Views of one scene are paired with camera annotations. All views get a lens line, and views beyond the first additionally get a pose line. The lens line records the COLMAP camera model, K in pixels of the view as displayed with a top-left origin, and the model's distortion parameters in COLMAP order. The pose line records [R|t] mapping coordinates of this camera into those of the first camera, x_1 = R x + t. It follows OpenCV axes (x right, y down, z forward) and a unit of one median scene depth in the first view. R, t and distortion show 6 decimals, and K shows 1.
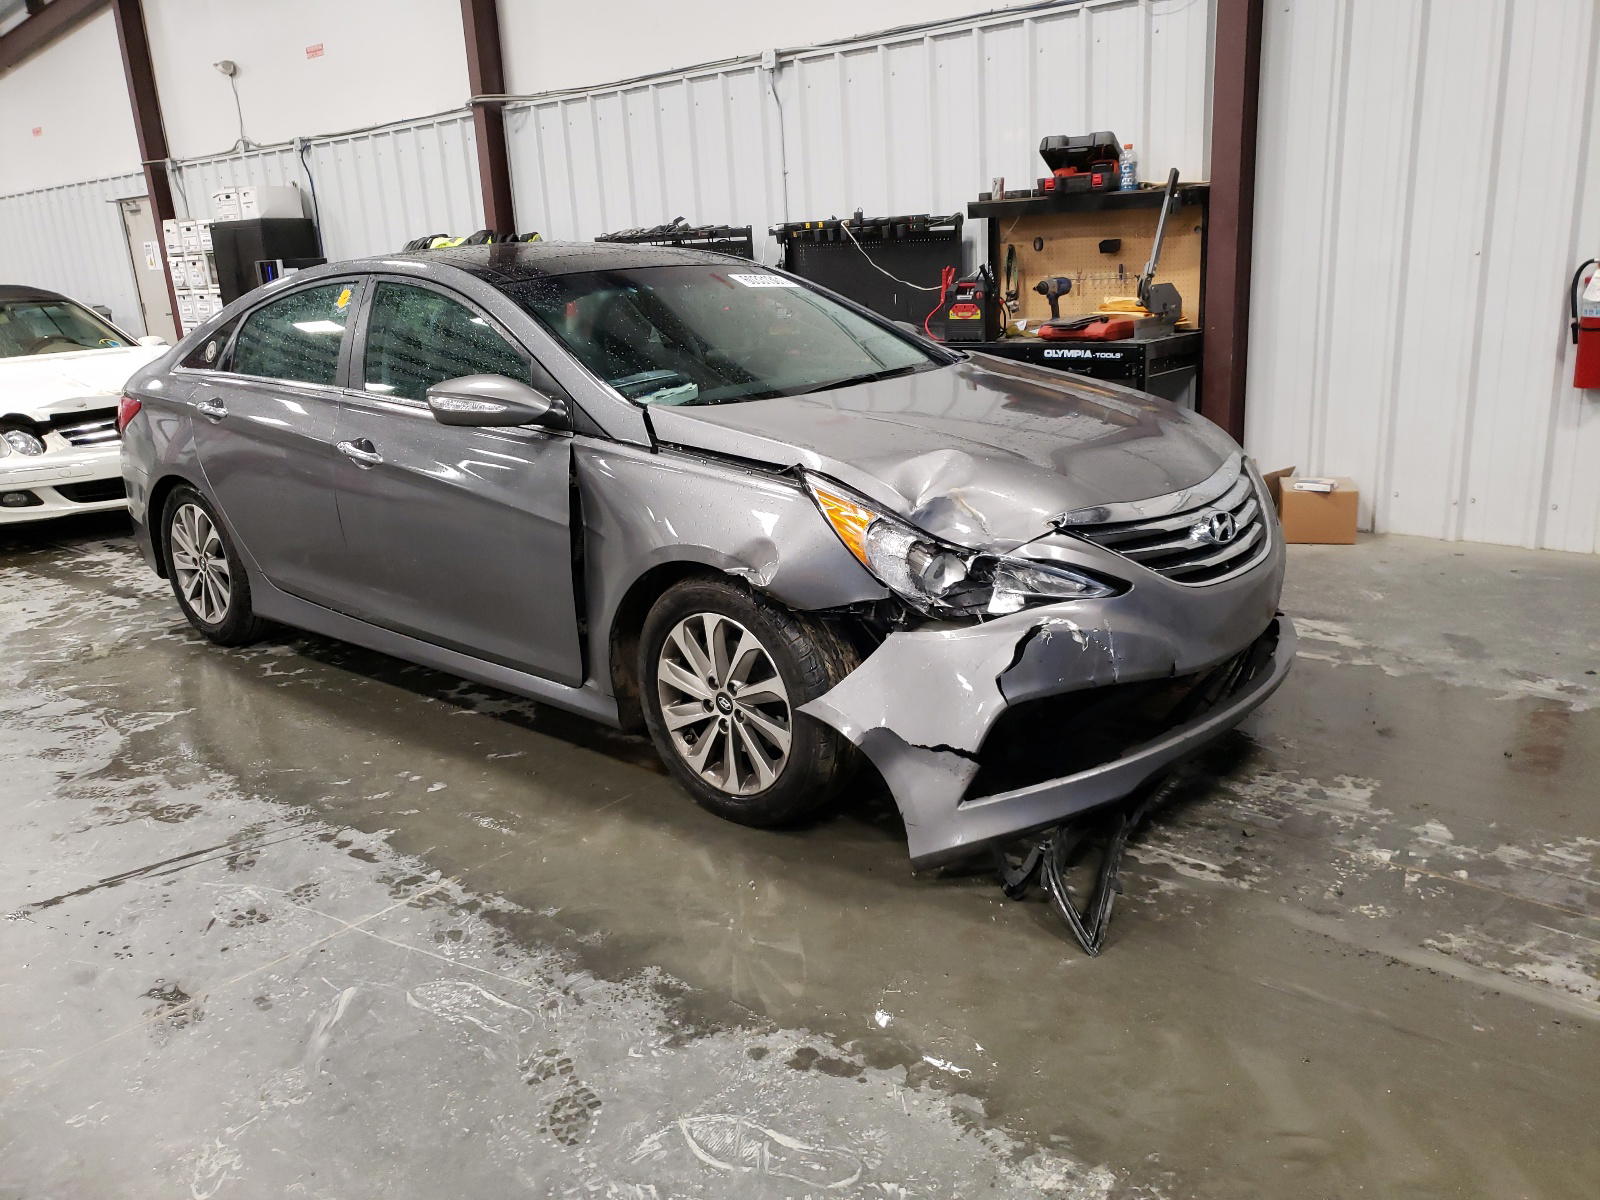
lens RADIAL K [[1274.2, 0, 800.0], [0, 1274.2, 600.0], [0, 0, 1]] dist [-0.055764, 0.122337]
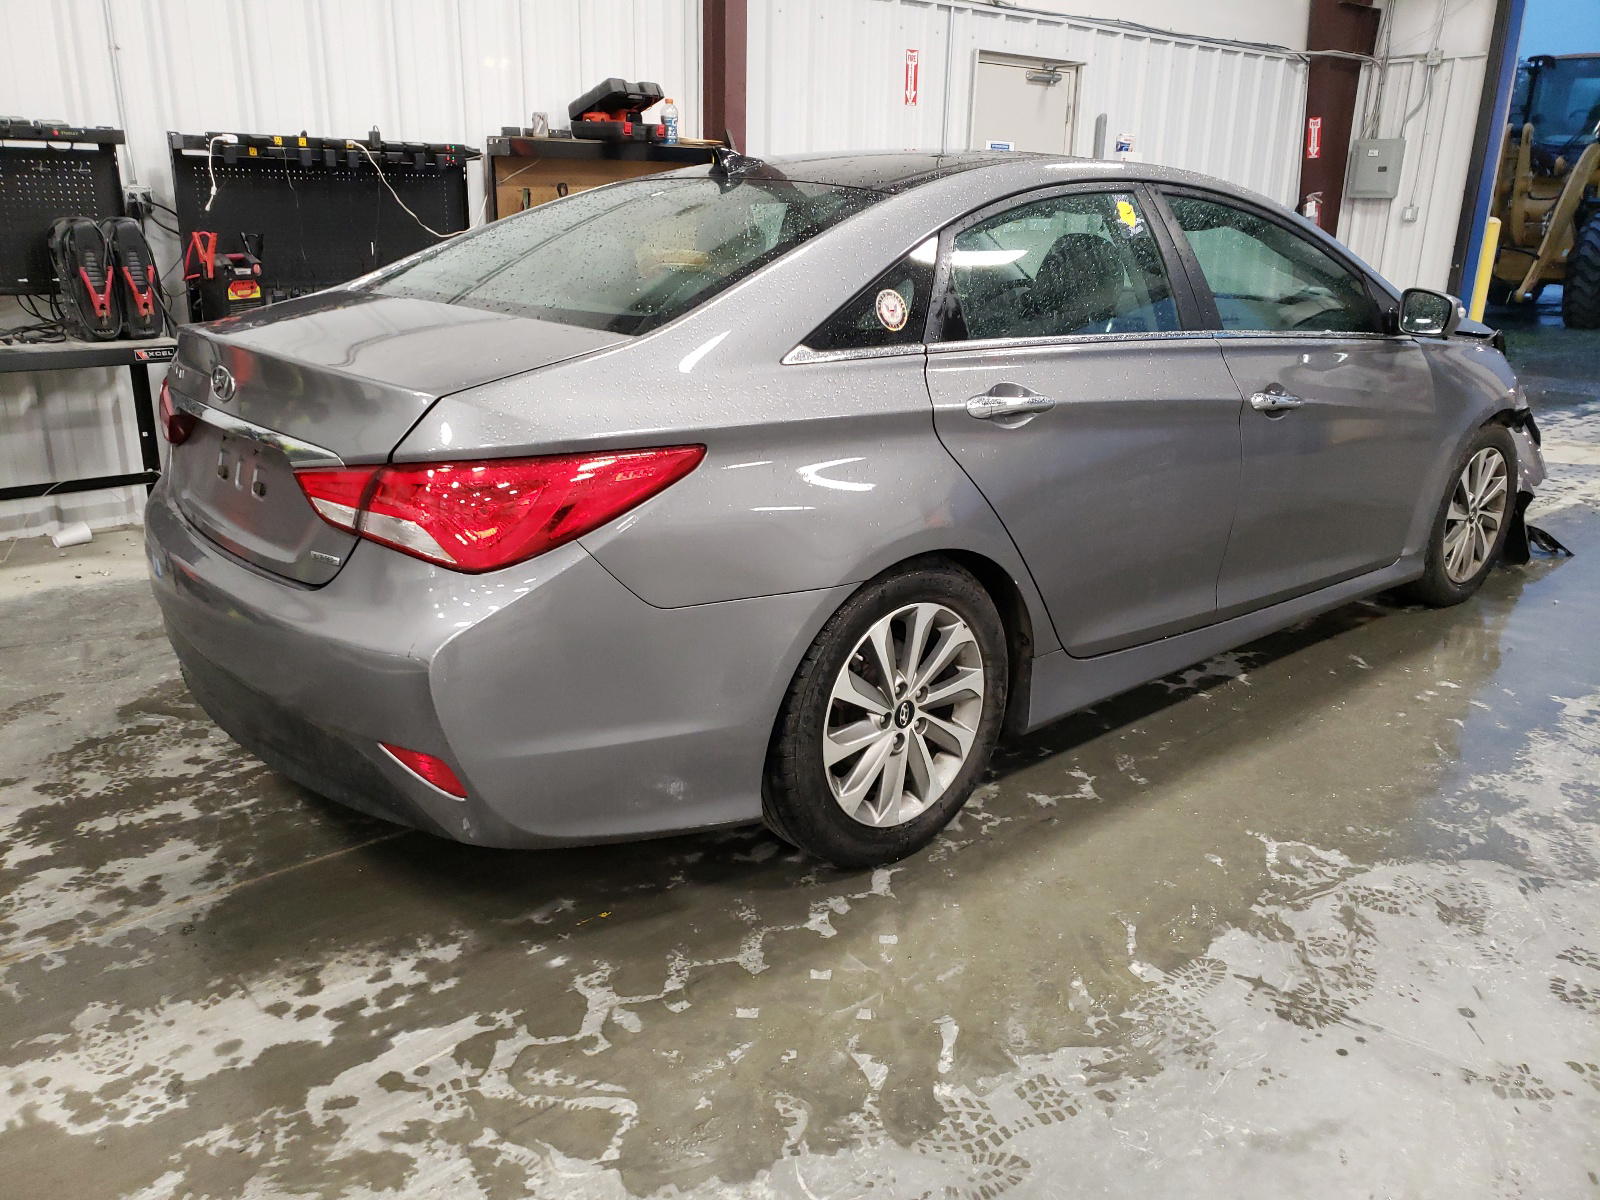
lens RADIAL K [[1274.2, 0, 800.0], [0, 1274.2, 600.0], [0, 0, 1]] dist [-0.055764, 0.122337]
pose [[0.132684, -0.242199, 0.961111, -1.109349], [0.245789, 0.947437, 0.204821, -0.216670], [-0.960199, 0.209054, 0.185239, 1.080732]]
